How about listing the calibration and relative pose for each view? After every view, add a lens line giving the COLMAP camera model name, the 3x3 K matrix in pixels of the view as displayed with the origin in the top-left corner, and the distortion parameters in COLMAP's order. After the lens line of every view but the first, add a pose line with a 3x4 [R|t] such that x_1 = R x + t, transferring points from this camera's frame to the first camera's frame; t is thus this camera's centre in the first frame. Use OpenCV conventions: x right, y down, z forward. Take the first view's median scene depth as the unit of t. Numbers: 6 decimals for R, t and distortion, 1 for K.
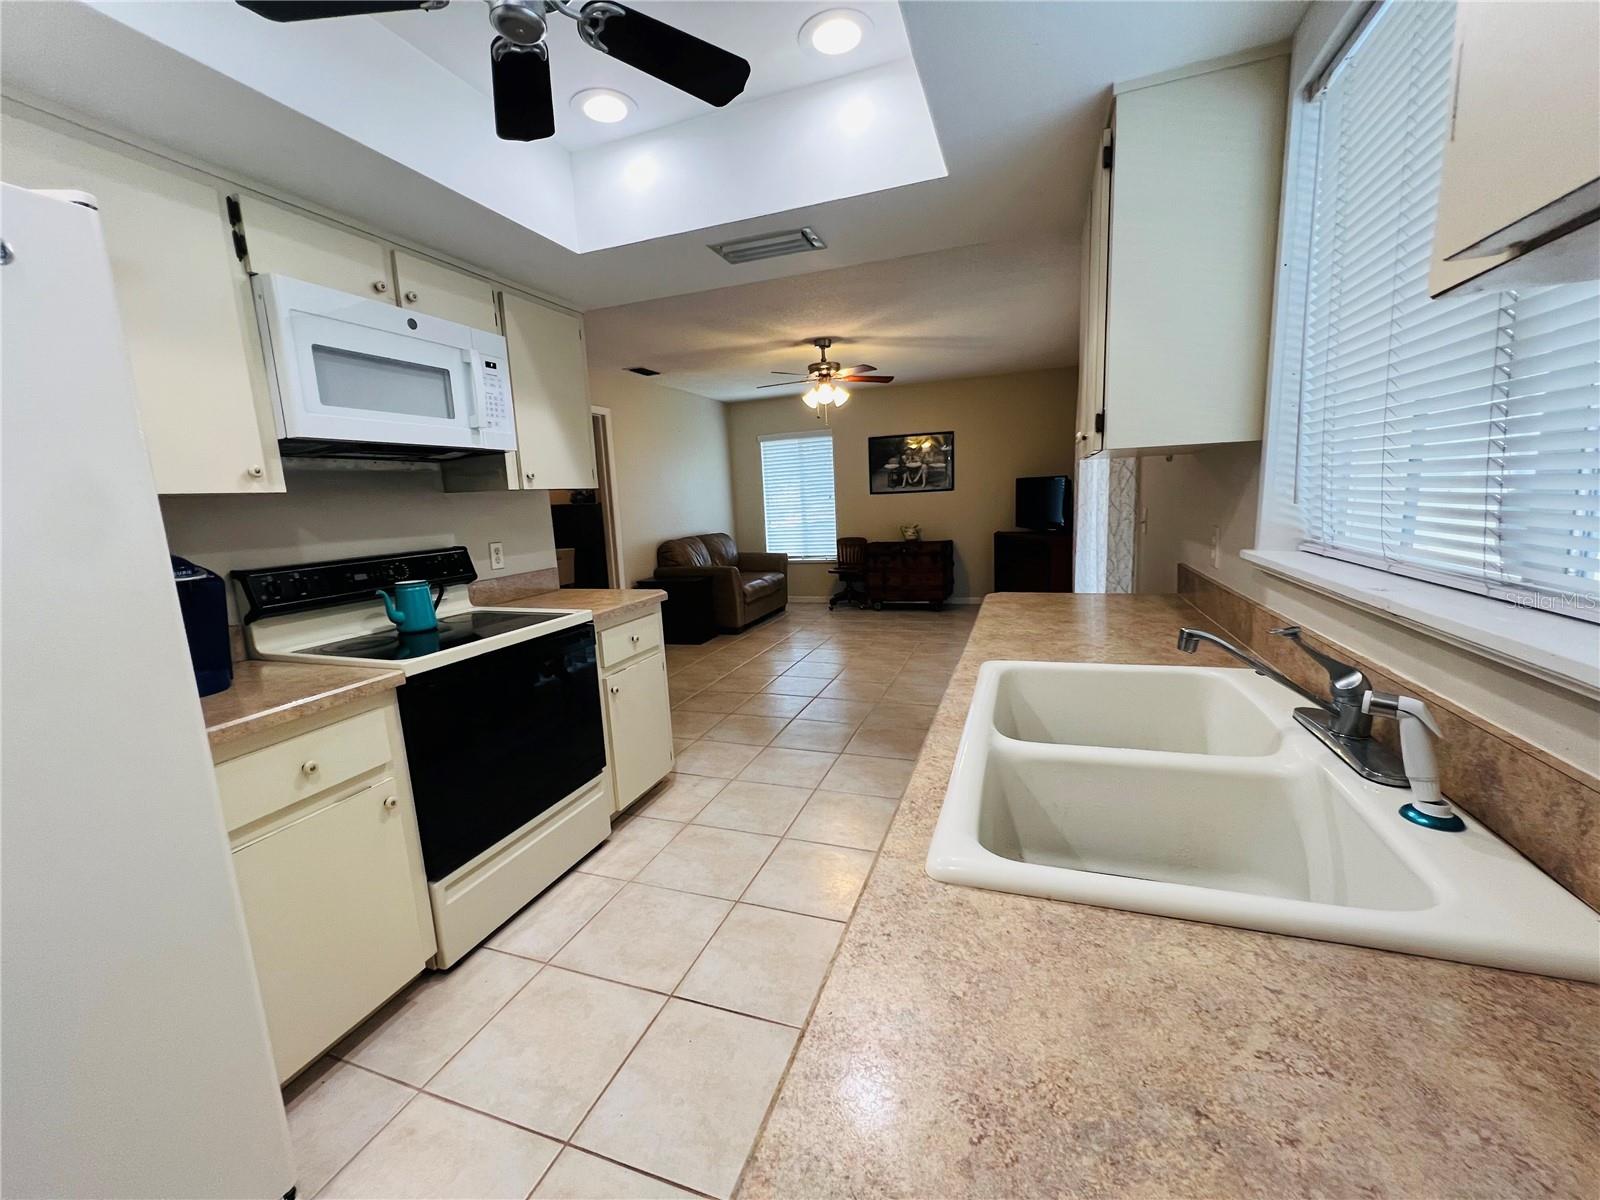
lens RADIAL K [[641.0, 0, 800.0], [0, 641.0, 600.0], [0, 0, 1]] dist [-0.002660, -0.000218]
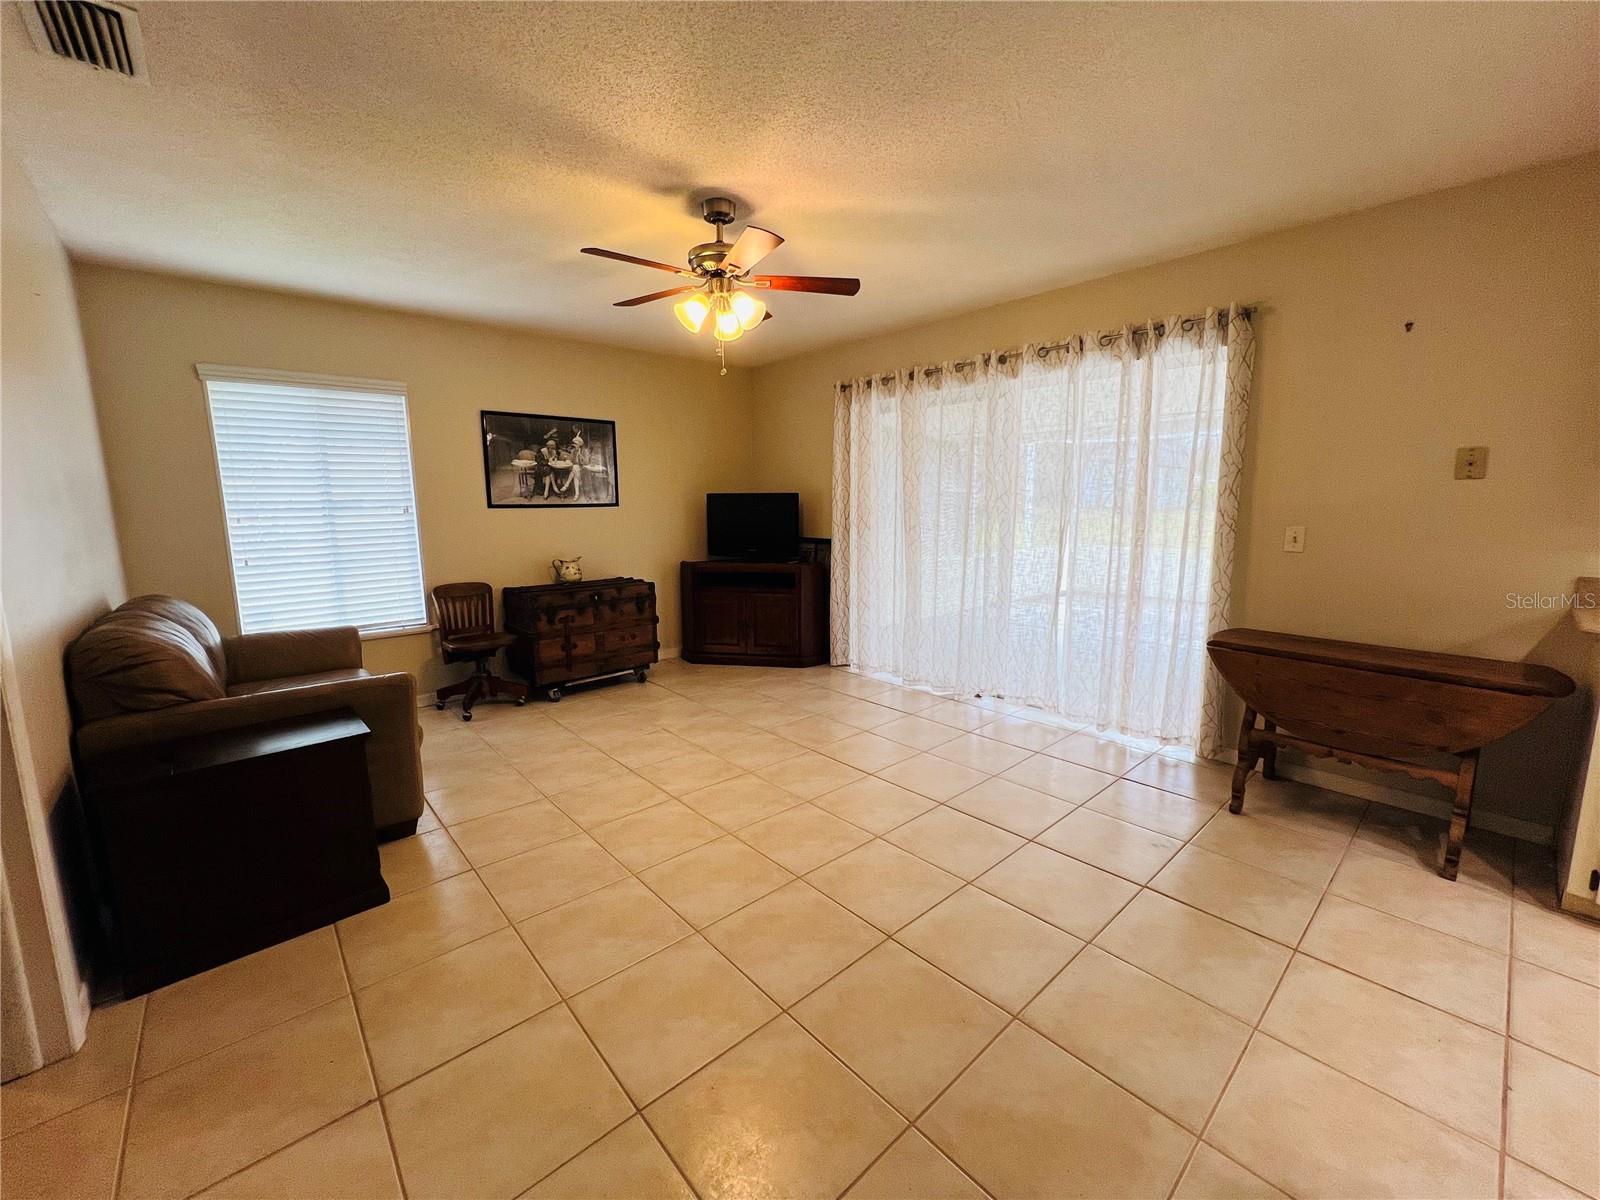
lens RADIAL K [[640.2, 0, 800.0], [0, 640.2, 600.0], [0, 0, 1]] dist [0.001157, 0.000011]
pose [[0.472856, -0.096639, 0.875824, -0.288841], [0.125127, 0.991259, 0.041820, -0.073044], [-0.872210, 0.089814, 0.480815, 0.495723]]
